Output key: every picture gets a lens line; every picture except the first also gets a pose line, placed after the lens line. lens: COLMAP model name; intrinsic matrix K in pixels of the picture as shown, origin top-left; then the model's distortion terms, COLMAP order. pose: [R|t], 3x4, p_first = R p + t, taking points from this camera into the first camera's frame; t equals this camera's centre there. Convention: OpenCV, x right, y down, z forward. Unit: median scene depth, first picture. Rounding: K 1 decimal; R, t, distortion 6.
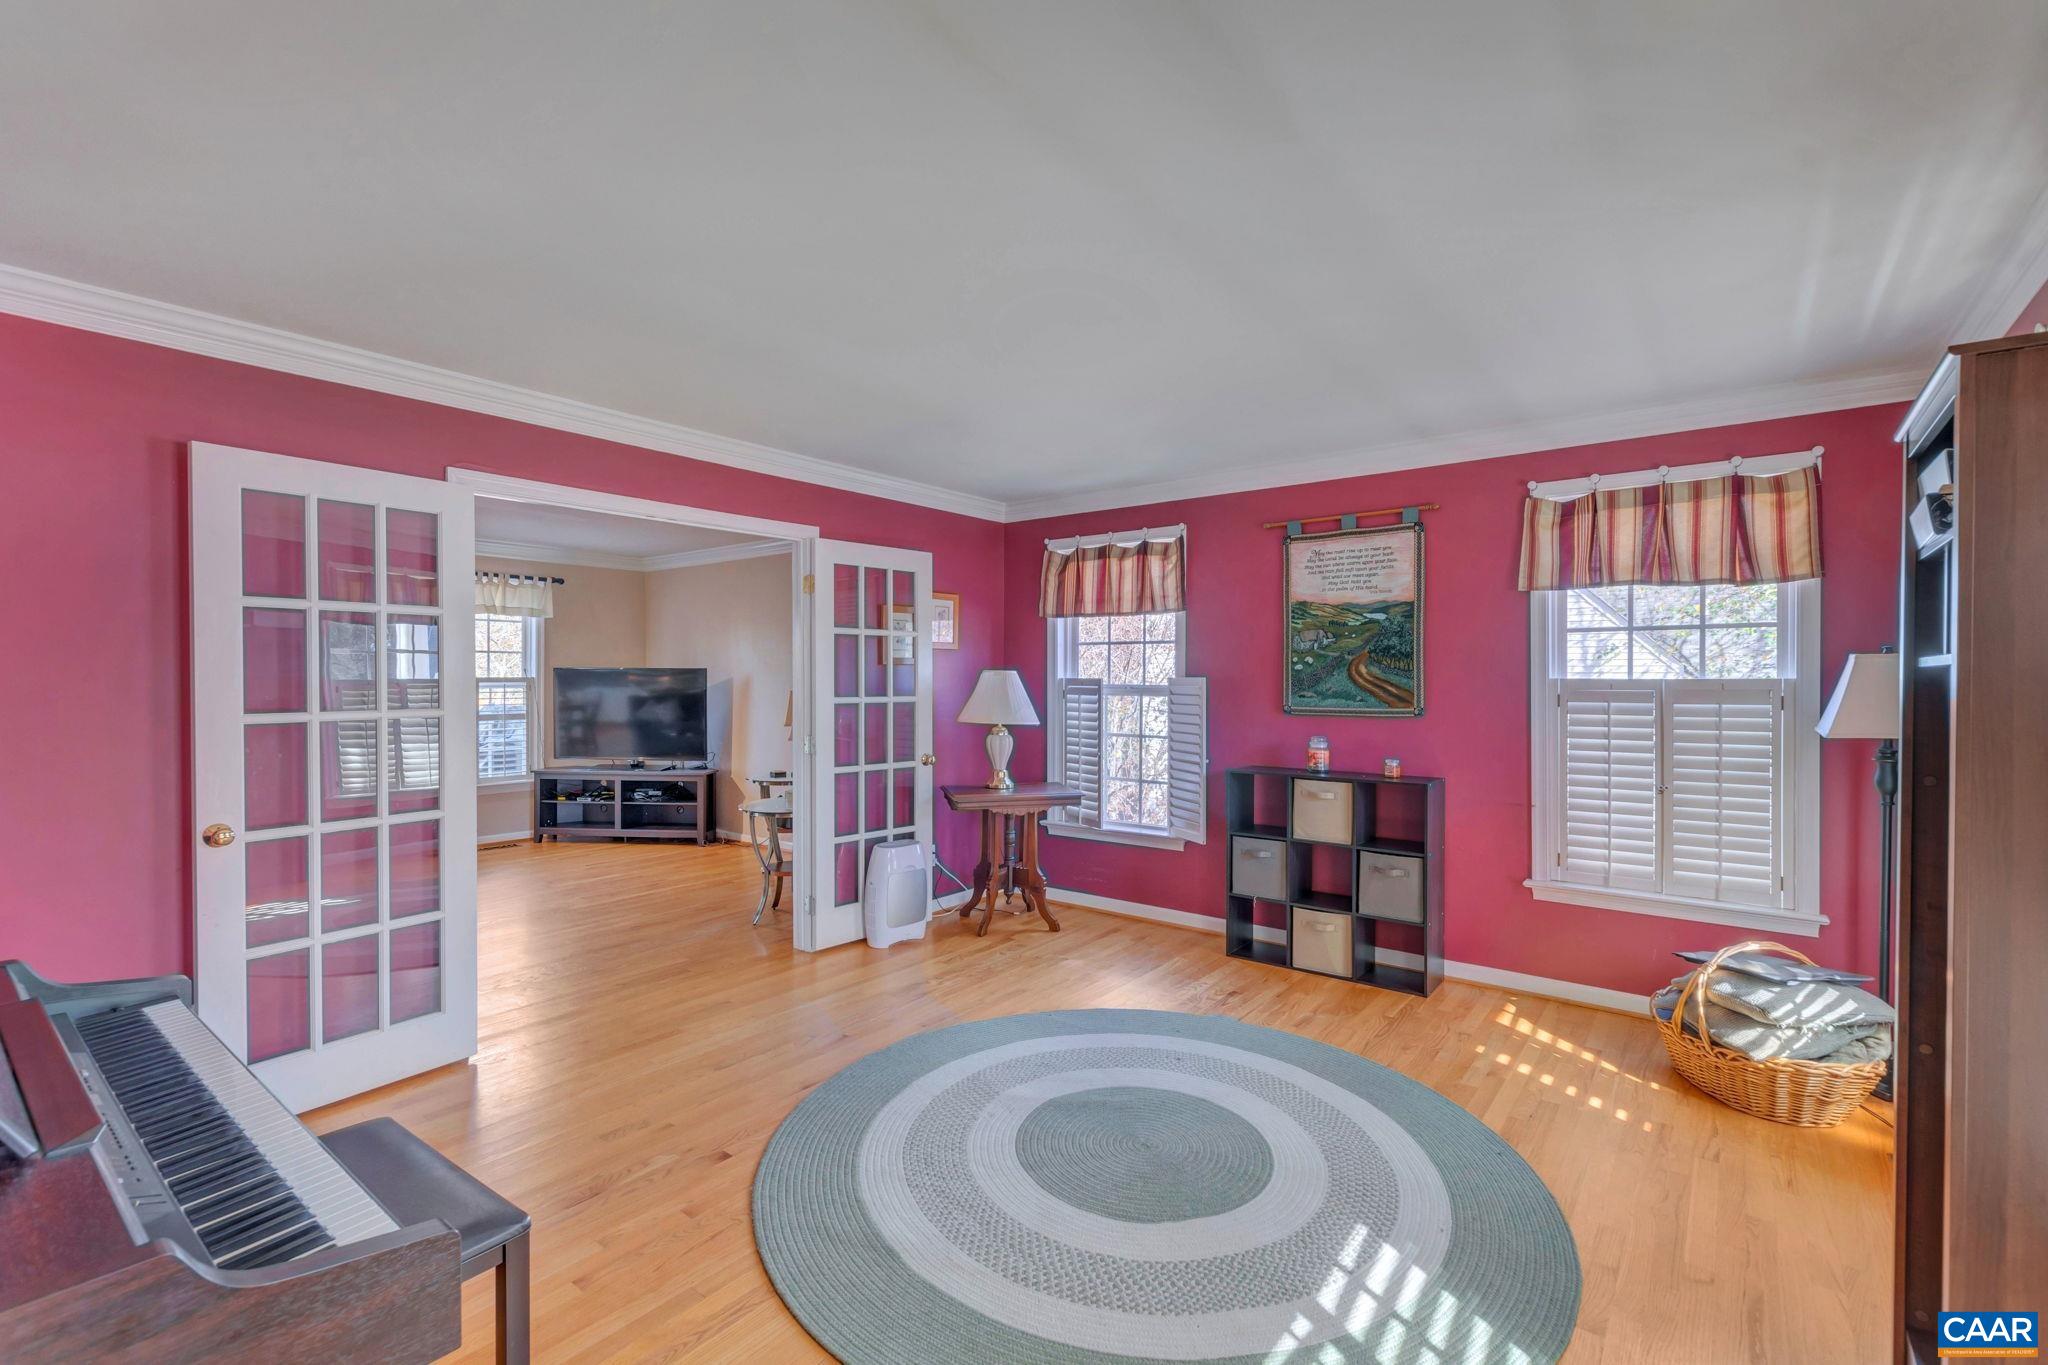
lens RADIAL K [[900.5, 0, 1025.7], [0, 900.5, 679.0], [0, 0, 1]] dist [-0.001985, 0.000336]
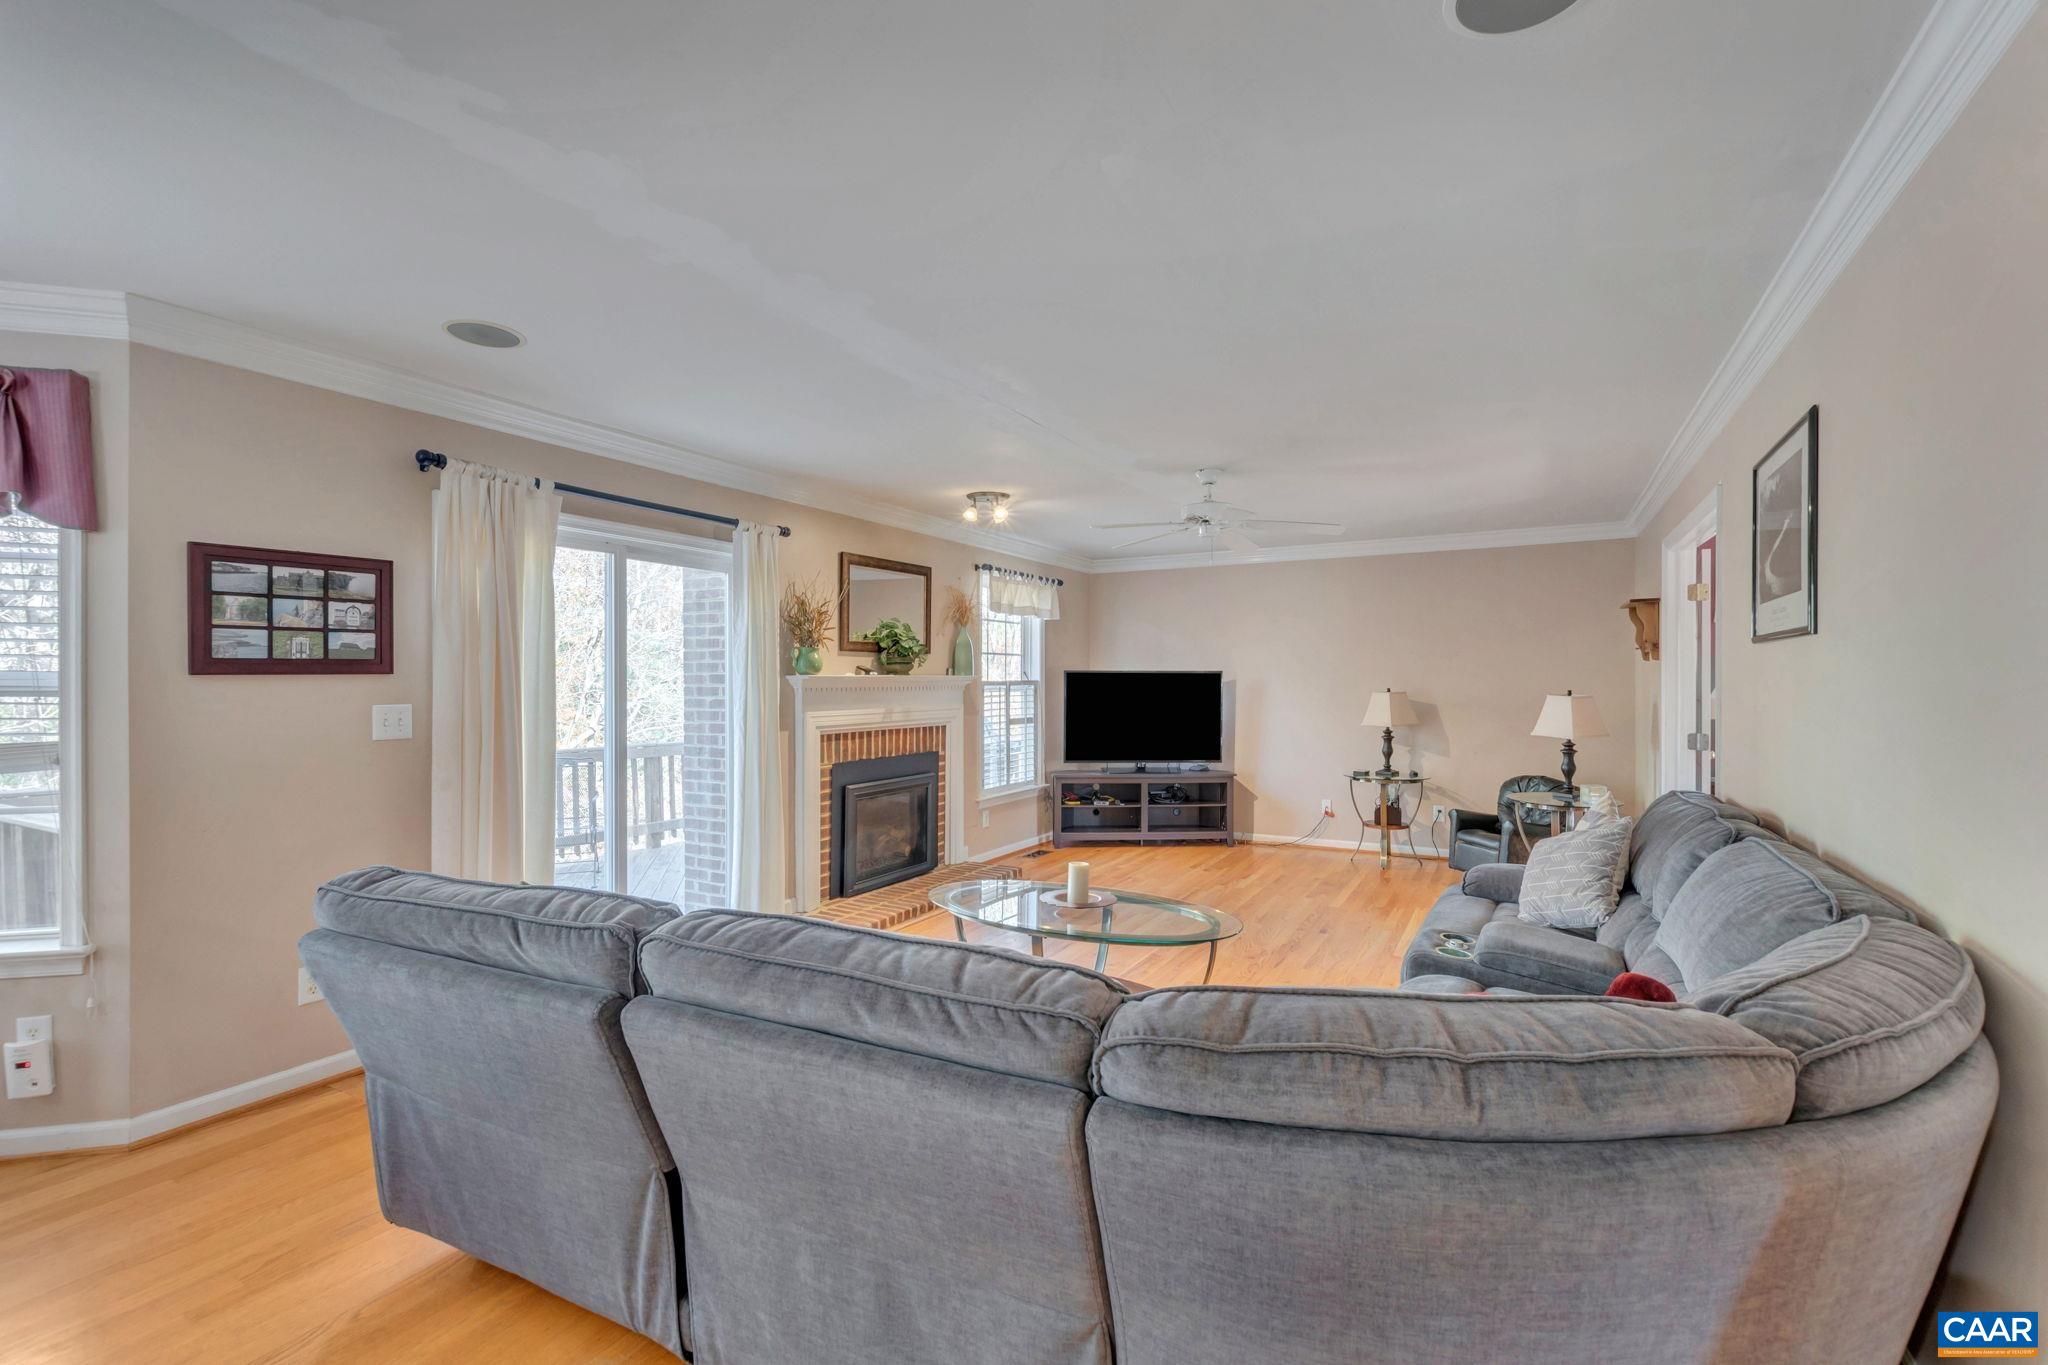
lens RADIAL K [[900.5, 0, 1027.0], [0, 900.5, 682.6], [0, 0, 1]] dist [-0.001985, 0.000336]
pose [[0.987983, 0.003592, 0.154524, -0.718344], [-0.004188, 0.999985, 0.003527, -0.002705], [-0.154509, -0.004131, 0.987983, 0.032107]]
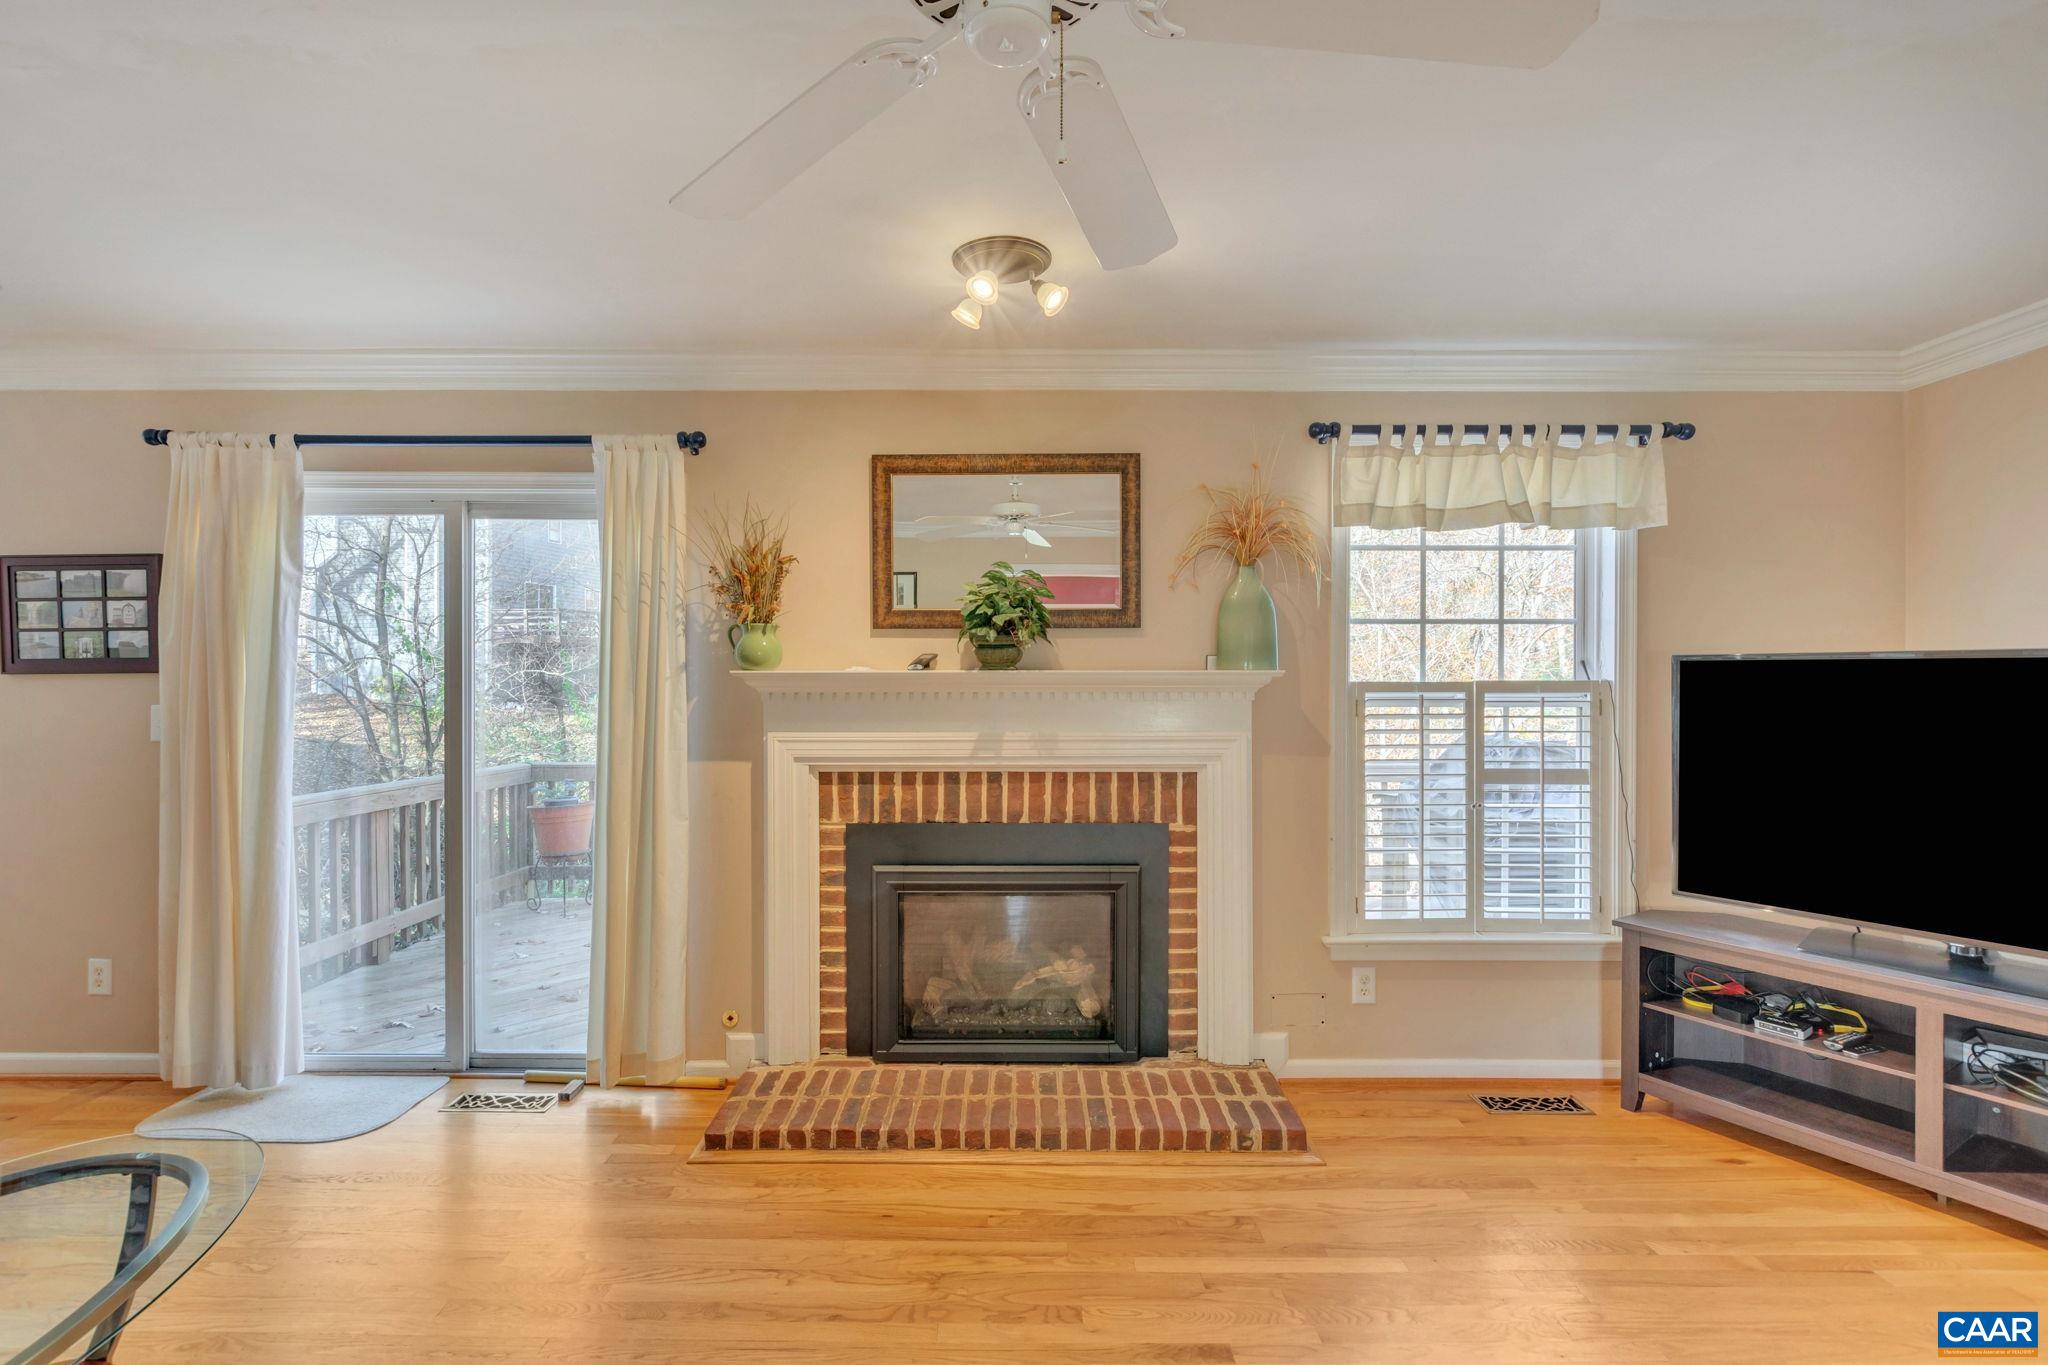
lens RADIAL K [[900.5, 0, 1022.2], [0, 900.5, 675.9], [0, 0, 1]] dist [-0.001985, 0.000336]
pose [[0.613450, 0.007908, -0.789694, -0.394771], [-0.002182, 0.999963, 0.008319, -0.006698], [0.789731, -0.003380, 0.613444, 0.551590]]
